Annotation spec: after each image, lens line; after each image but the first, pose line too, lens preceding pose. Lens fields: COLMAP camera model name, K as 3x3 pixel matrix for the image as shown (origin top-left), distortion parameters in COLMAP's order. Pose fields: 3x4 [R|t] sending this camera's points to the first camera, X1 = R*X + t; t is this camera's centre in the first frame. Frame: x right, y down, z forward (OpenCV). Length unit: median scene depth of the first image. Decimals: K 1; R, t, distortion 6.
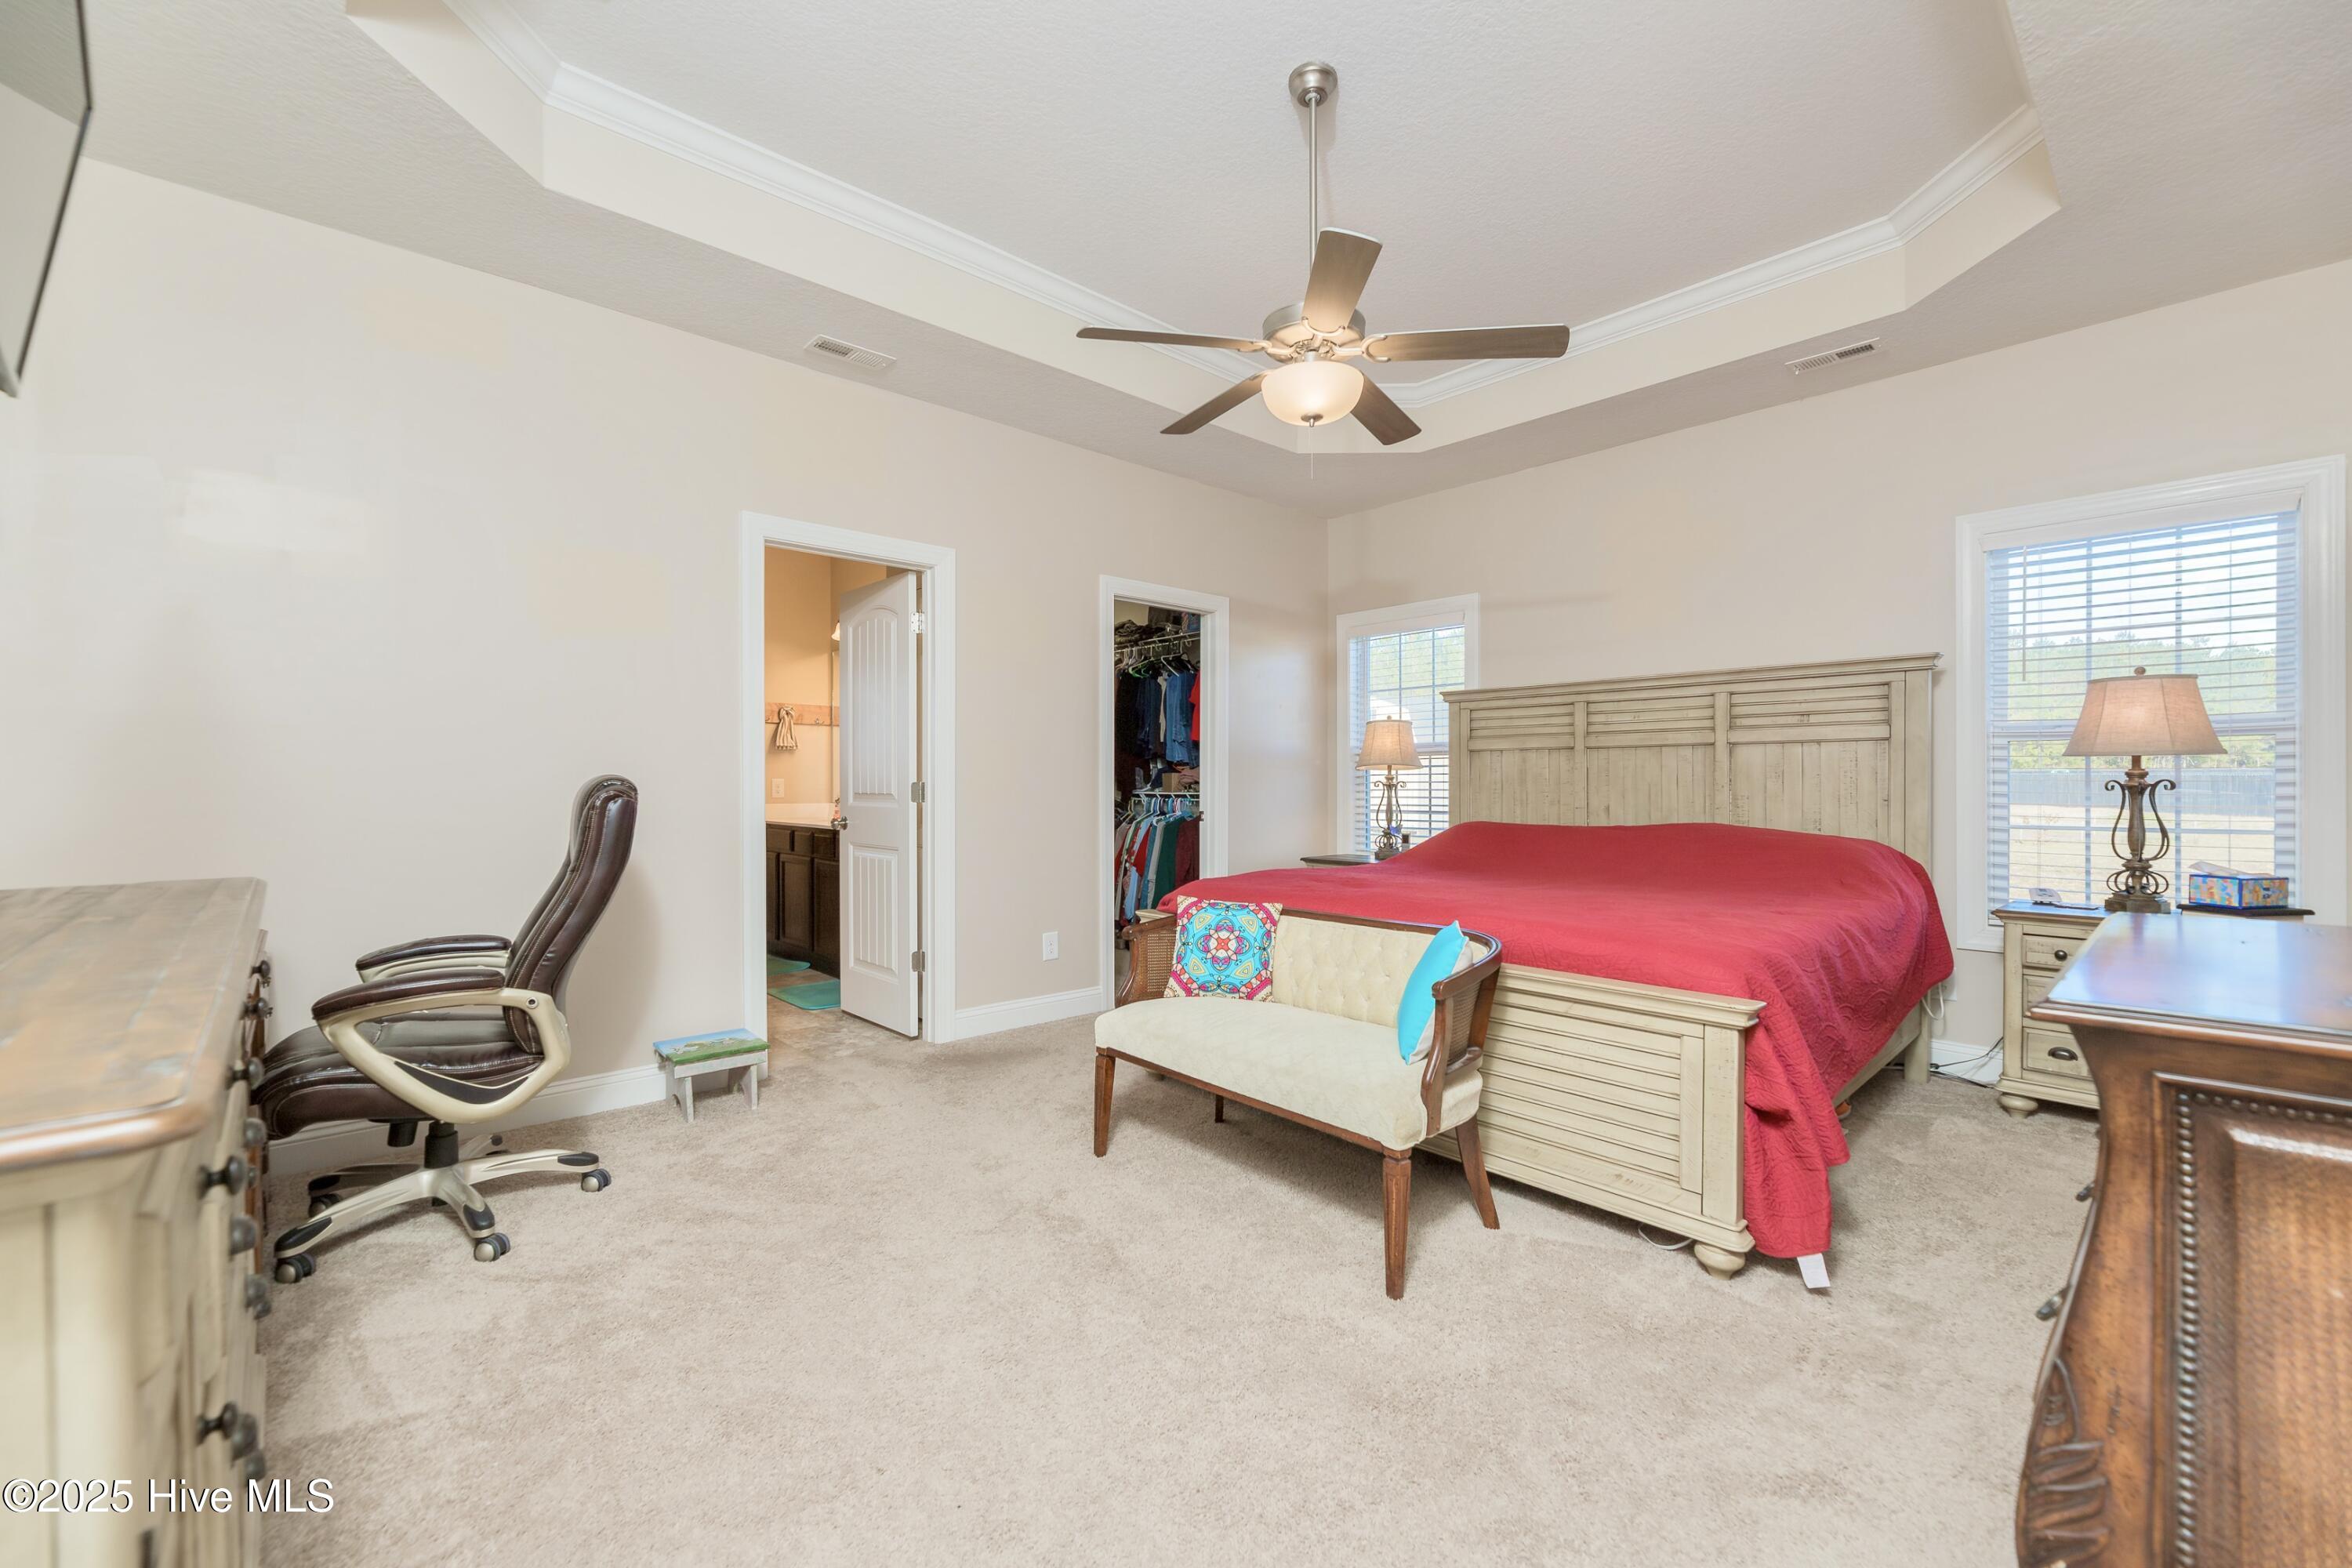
lens RADIAL K [[961.1, 0, 1312.5], [0, 961.1, 794.7], [0, 0, 1]] dist [-0.000116, 0.000032]
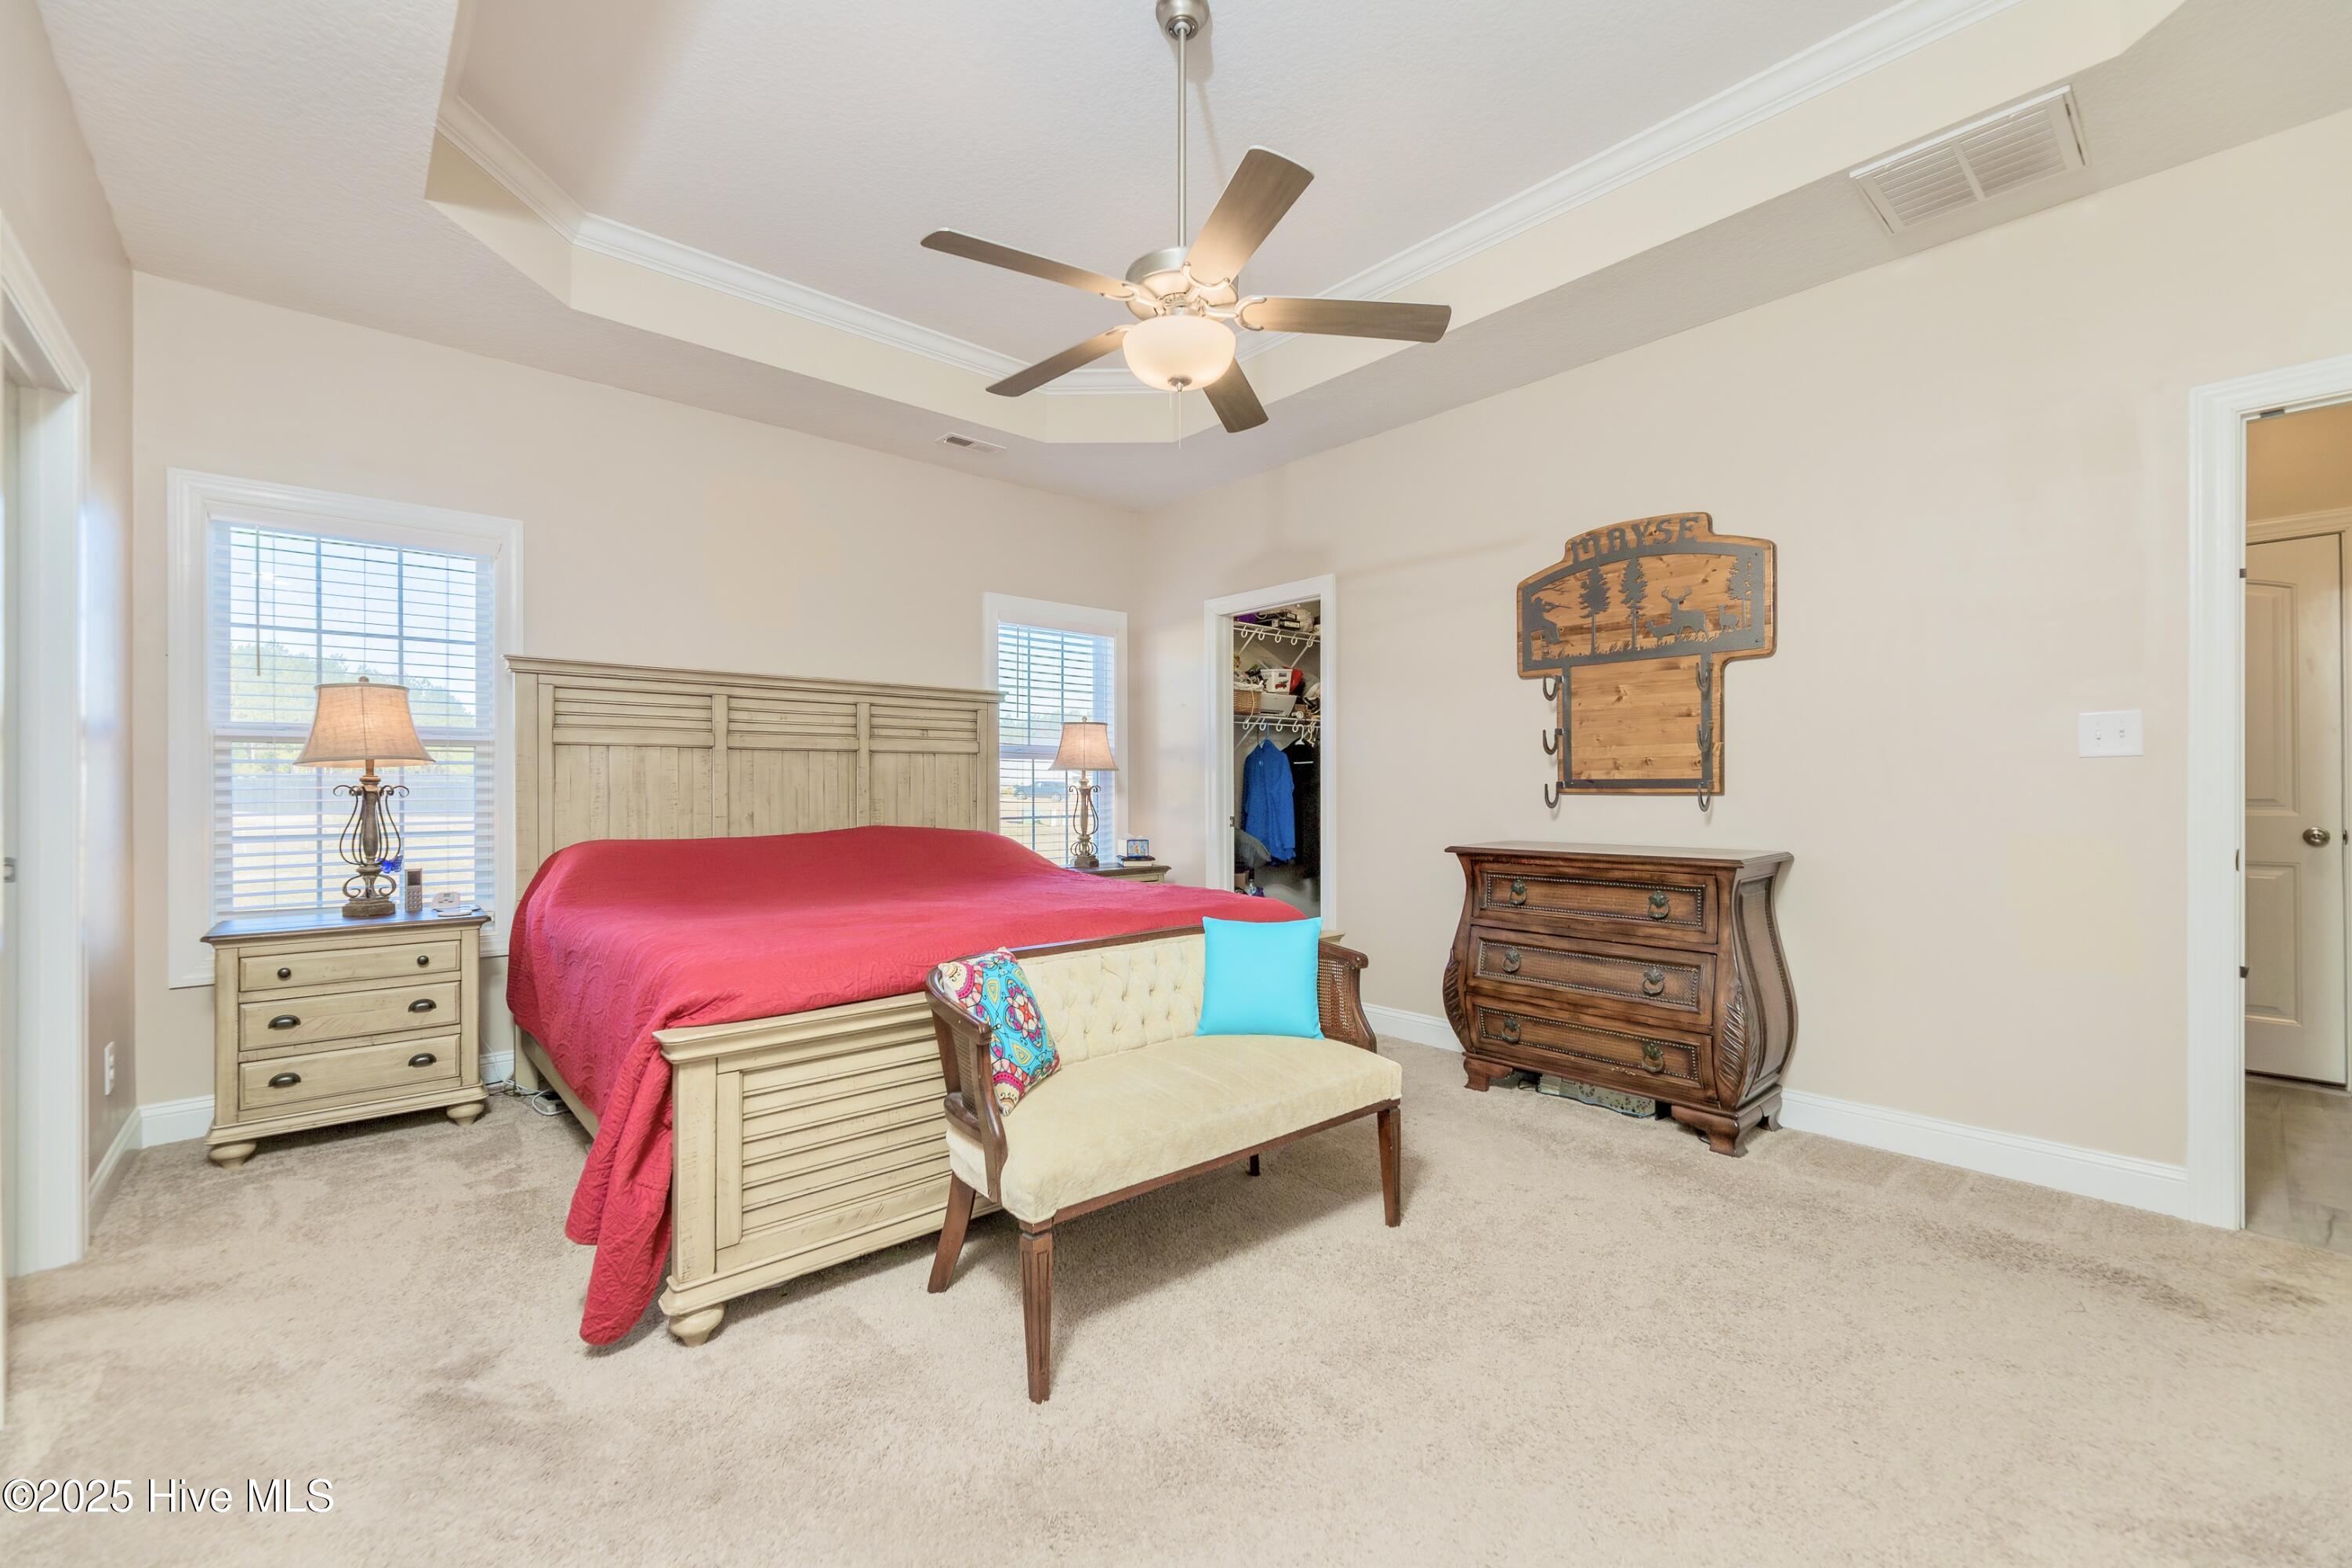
lens RADIAL K [[952.8, 0, 1173.8], [0, 952.8, 789.8], [0, 0, 1]] dist [-0.002265, 0.000057]
pose [[0.084141, -0.002290, 0.996451, -0.506118], [0.014231, 0.999898, 0.001097, -0.005302], [-0.996352, 0.014089, 0.084165, 0.482134]]
